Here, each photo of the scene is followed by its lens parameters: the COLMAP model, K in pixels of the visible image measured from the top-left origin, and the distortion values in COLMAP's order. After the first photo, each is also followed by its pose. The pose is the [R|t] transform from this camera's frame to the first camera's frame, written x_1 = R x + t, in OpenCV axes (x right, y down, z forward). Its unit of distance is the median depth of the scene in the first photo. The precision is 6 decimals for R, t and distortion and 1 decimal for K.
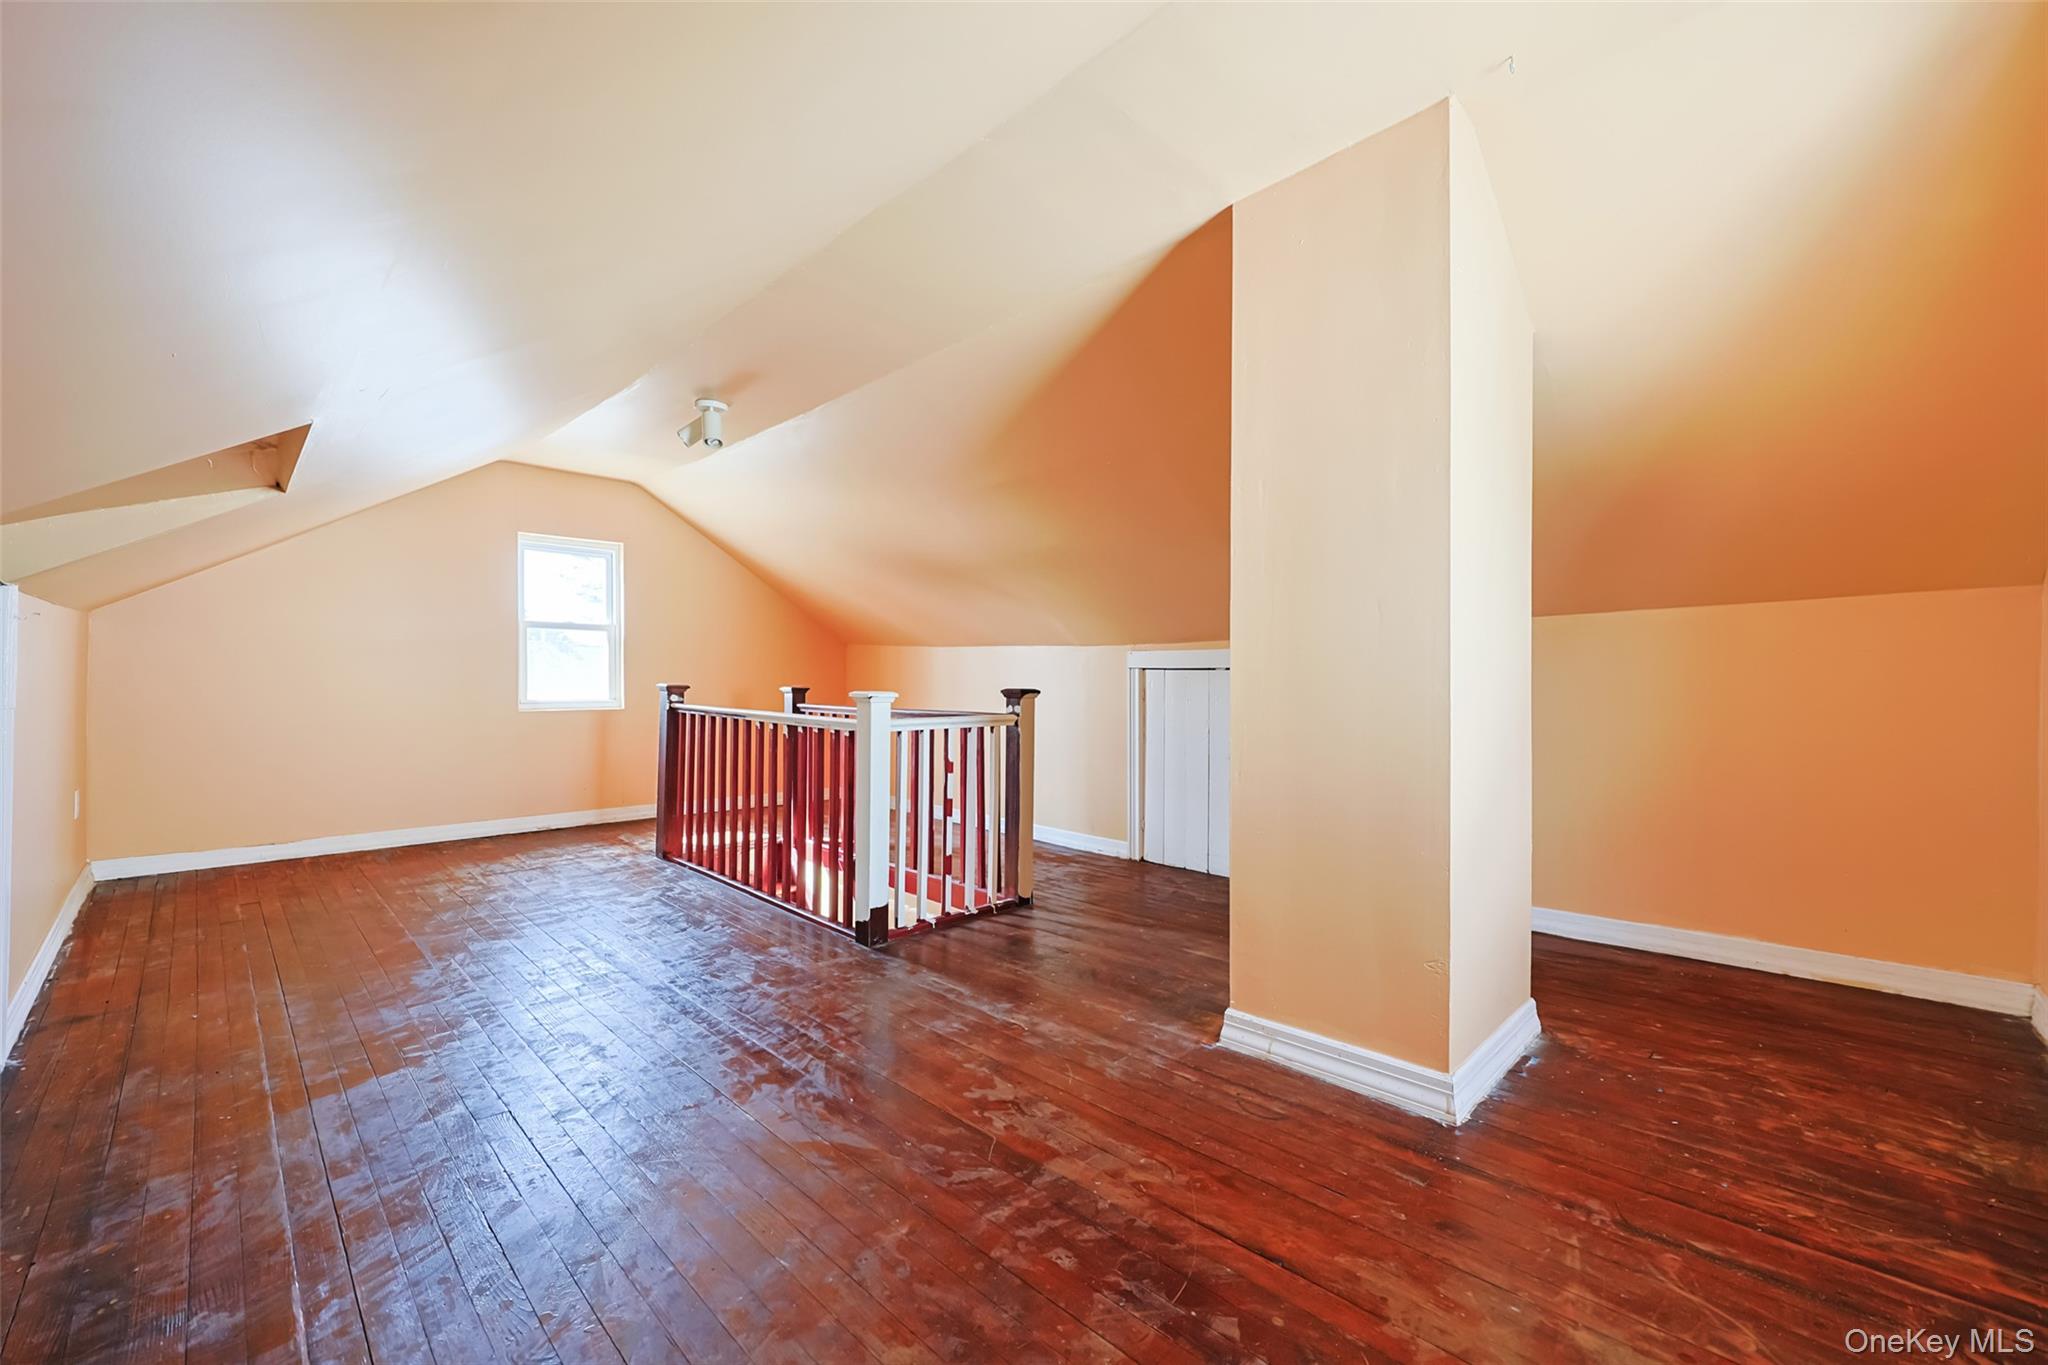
lens RADIAL K [[836.2, 0, 1016.3], [0, 836.2, 677.9], [0, 0, 1]] dist [0.003513, 0.000059]
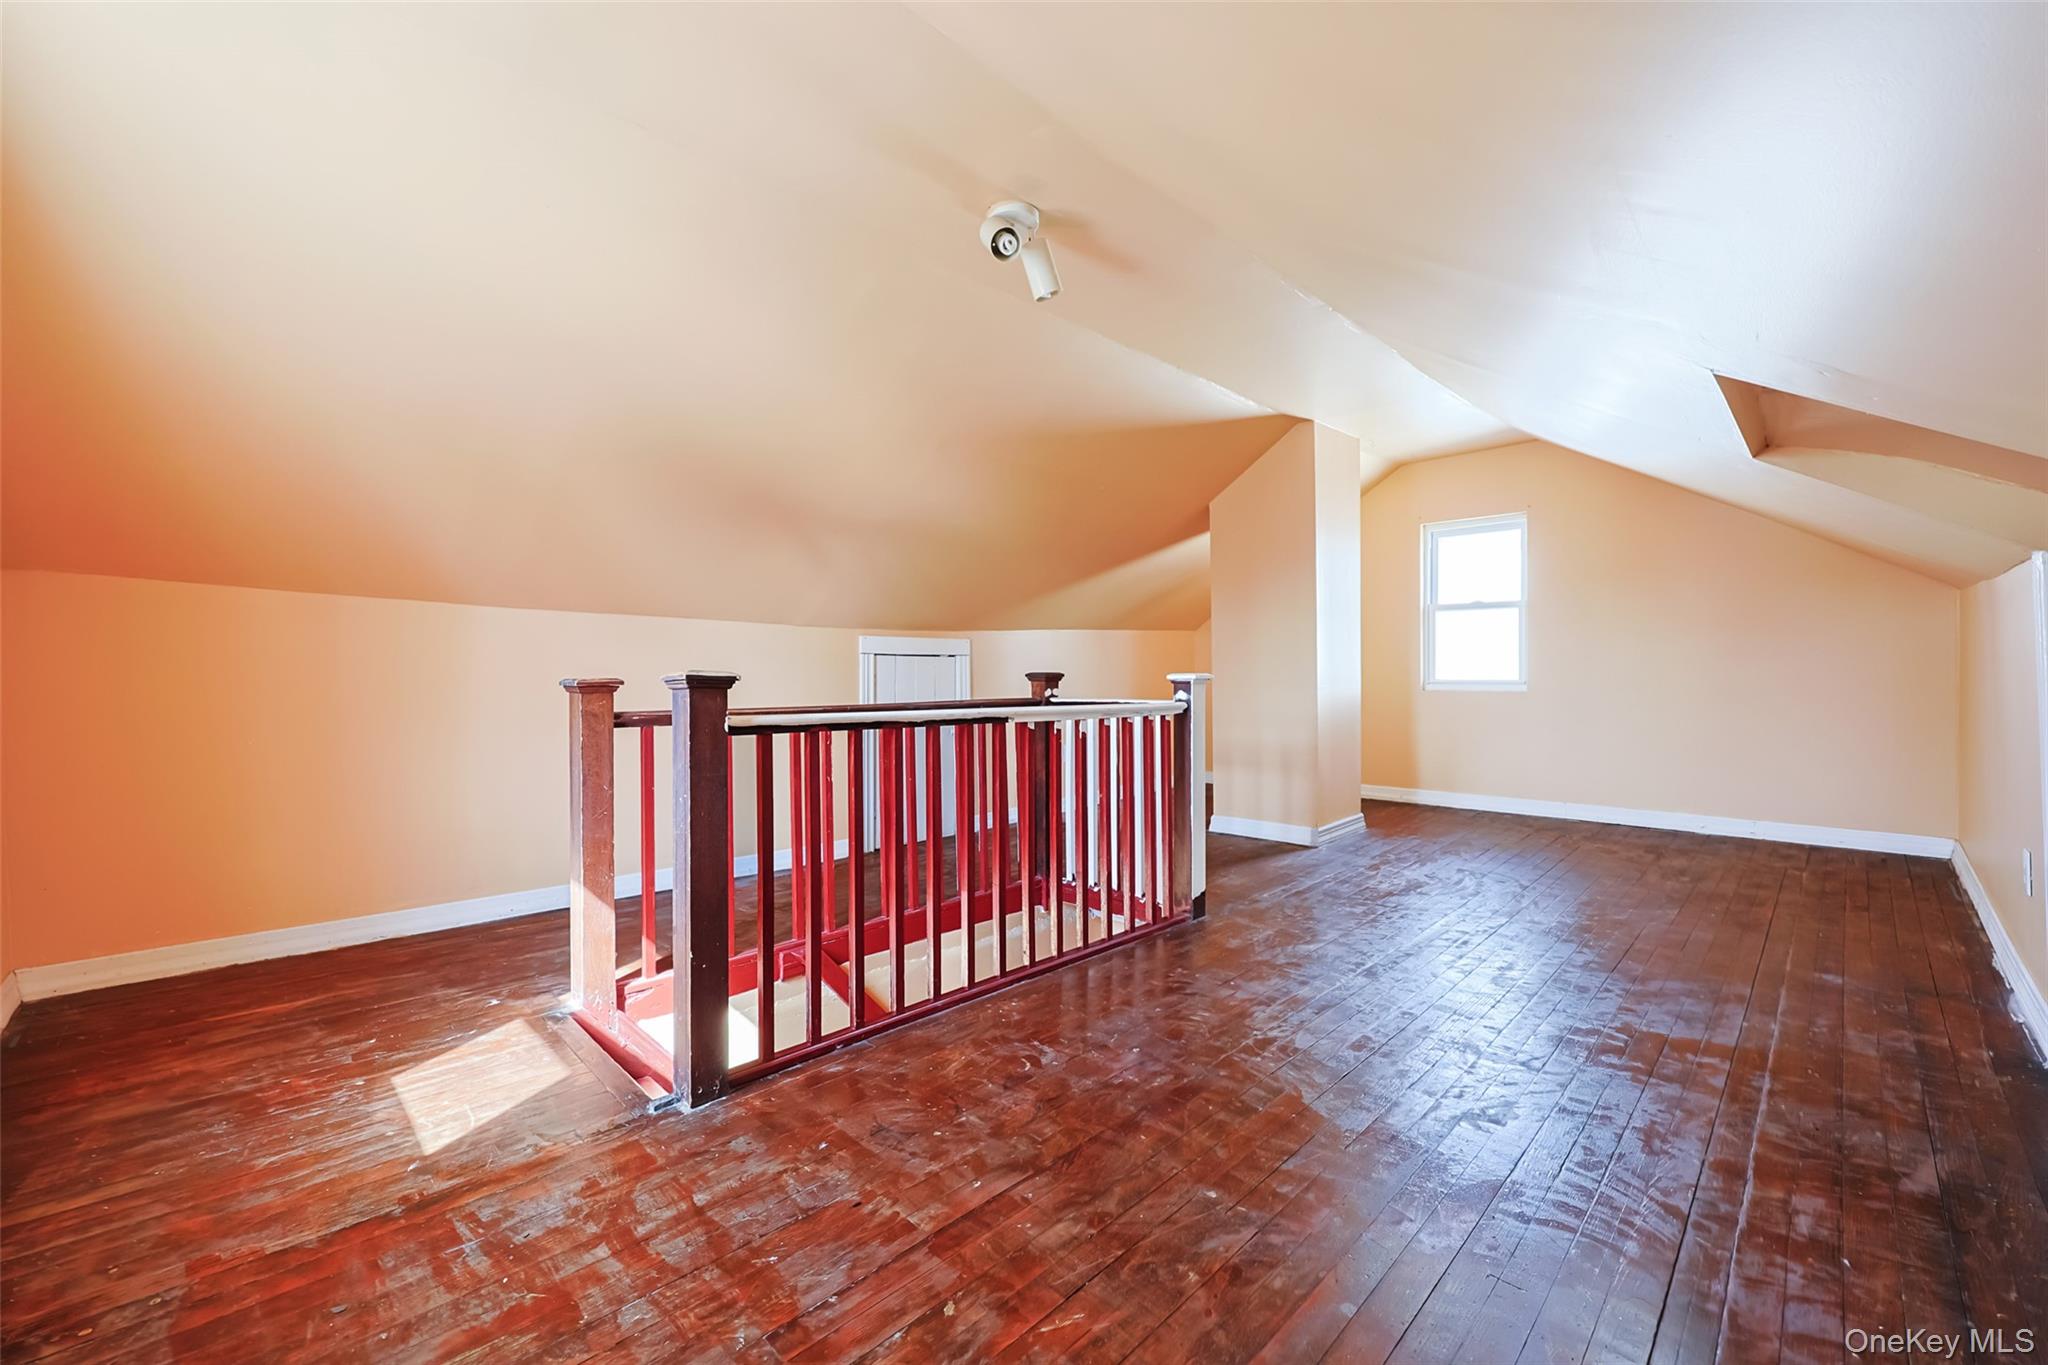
lens RADIAL K [[836.2, 0, 1016.1], [0, 836.2, 673.2], [0, 0, 1]] dist [0.003513, 0.000059]
pose [[-0.022207, -0.008805, 0.999715, -1.642589], [0.003816, 0.999953, 0.008892, 0.007108], [-0.999746, 0.004012, -0.022173, 1.686524]]
